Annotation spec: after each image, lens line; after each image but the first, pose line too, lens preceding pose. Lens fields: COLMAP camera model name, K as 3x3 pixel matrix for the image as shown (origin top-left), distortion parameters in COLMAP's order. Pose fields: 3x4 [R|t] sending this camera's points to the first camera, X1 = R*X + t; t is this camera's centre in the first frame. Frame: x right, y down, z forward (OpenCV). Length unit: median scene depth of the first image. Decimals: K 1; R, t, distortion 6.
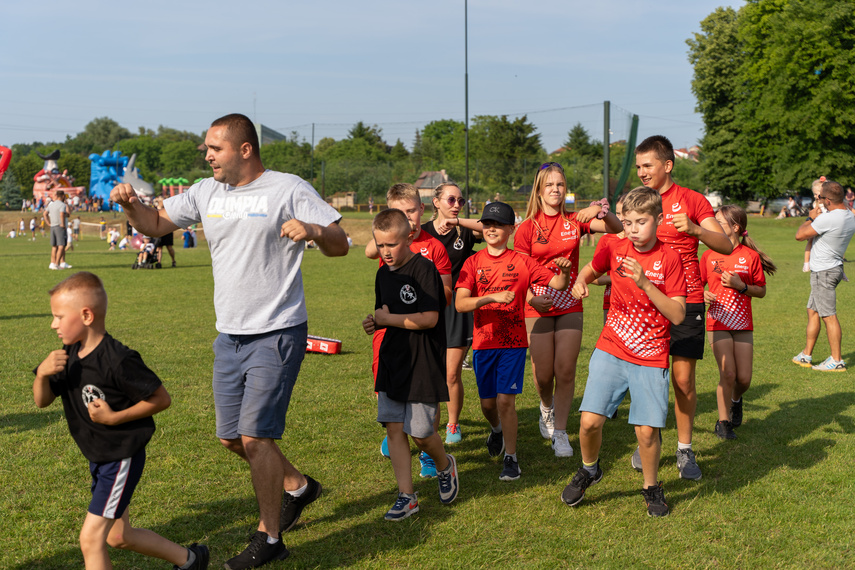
lens RADIAL K [[1210.2, 0, 428.9], [0, 1210.2, 292.3], [0, 0, 1]] dist [0.022896, 0.000000]
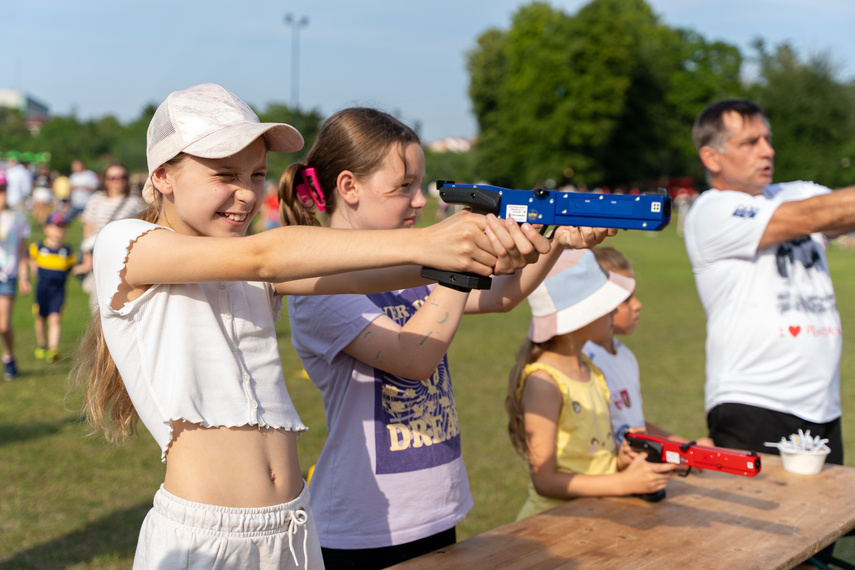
lens RADIAL K [[1317.9, 0, 431.1], [0, 1317.9, 284.0], [0, 0, 1]] dist [0.012483, 0.000000]
pose [[0.983327, 0.020584, 0.180675, -0.037333], [-0.020563, 0.999787, -0.001993, 0.016039], [-0.180678, -0.001755, 0.983541, -0.215750]]
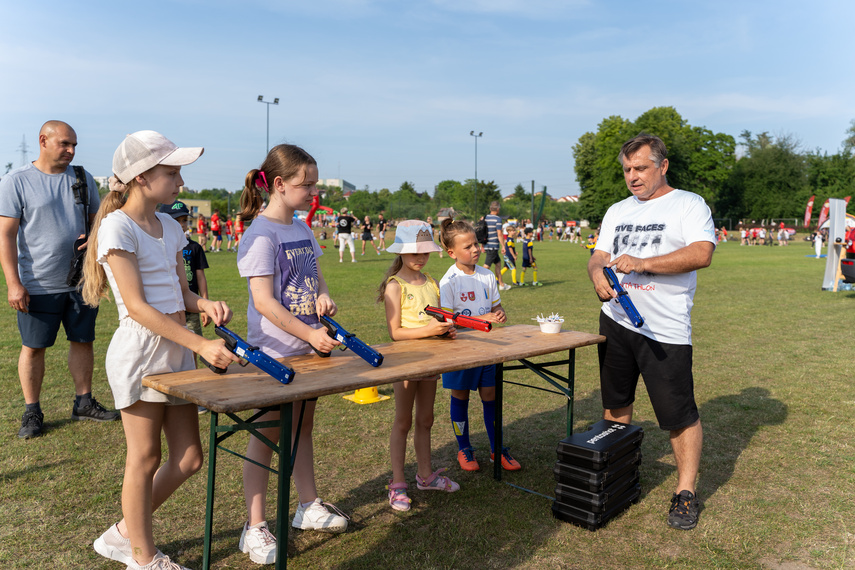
lens RADIAL K [[715.3, 0, 428.8], [0, 715.3, 286.3], [0, 0, 1]] dist [0.000345, 0.001654]
pose [[0.999974, 0.007217, -0.000570, -0.029421], [-0.007209, 0.999893, 0.012712, 0.017561], [0.000662, -0.012708, 0.999919, -0.218214]]
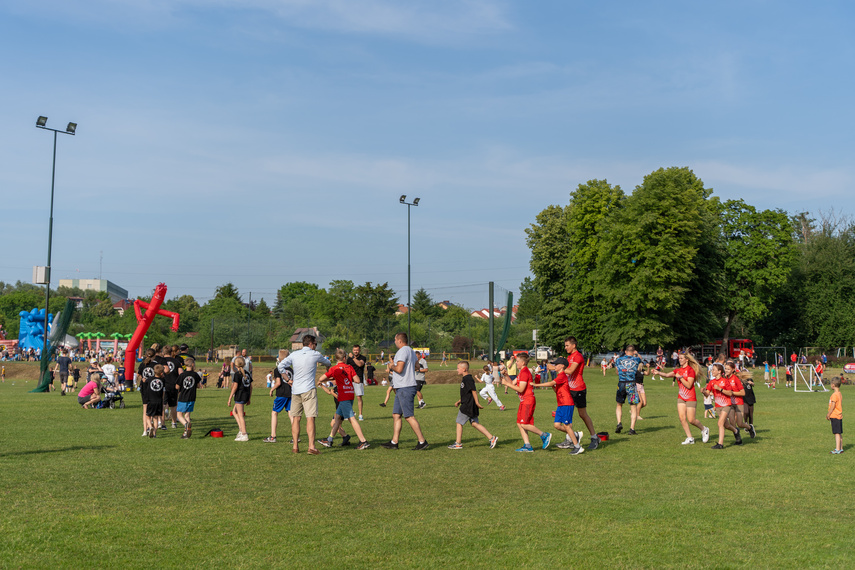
lens RADIAL K [[1141.7, 0, 426.3], [0, 1141.7, 281.7], [0, 0, 1]] dist [0.000464, 0.000000]
pose [[0.986569, 0.015554, 0.162604, -0.077271], [0.006745, 0.990728, -0.135690, 0.009017], [-0.163207, 0.134964, 0.977317, -0.139258]]
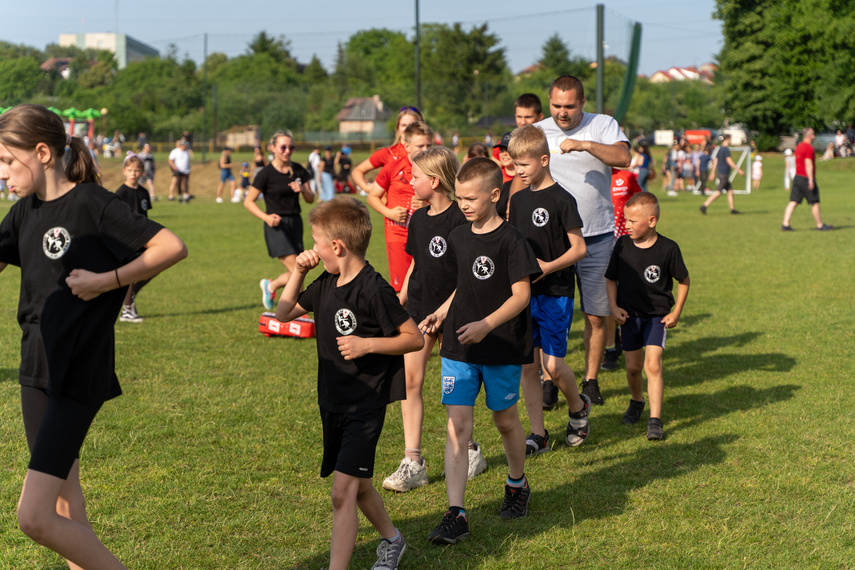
lens RADIAL K [[1622.0, 0, 424.0], [0, 1622.0, 277.8], [0, 0, 1]] dist [0.019493, 0.000000]
pose [[0.998981, -0.007308, 0.044533, -0.005095], [0.006820, 0.999915, 0.011109, 0.000187], [-0.044610, -0.010794, 0.998946, -0.003199]]
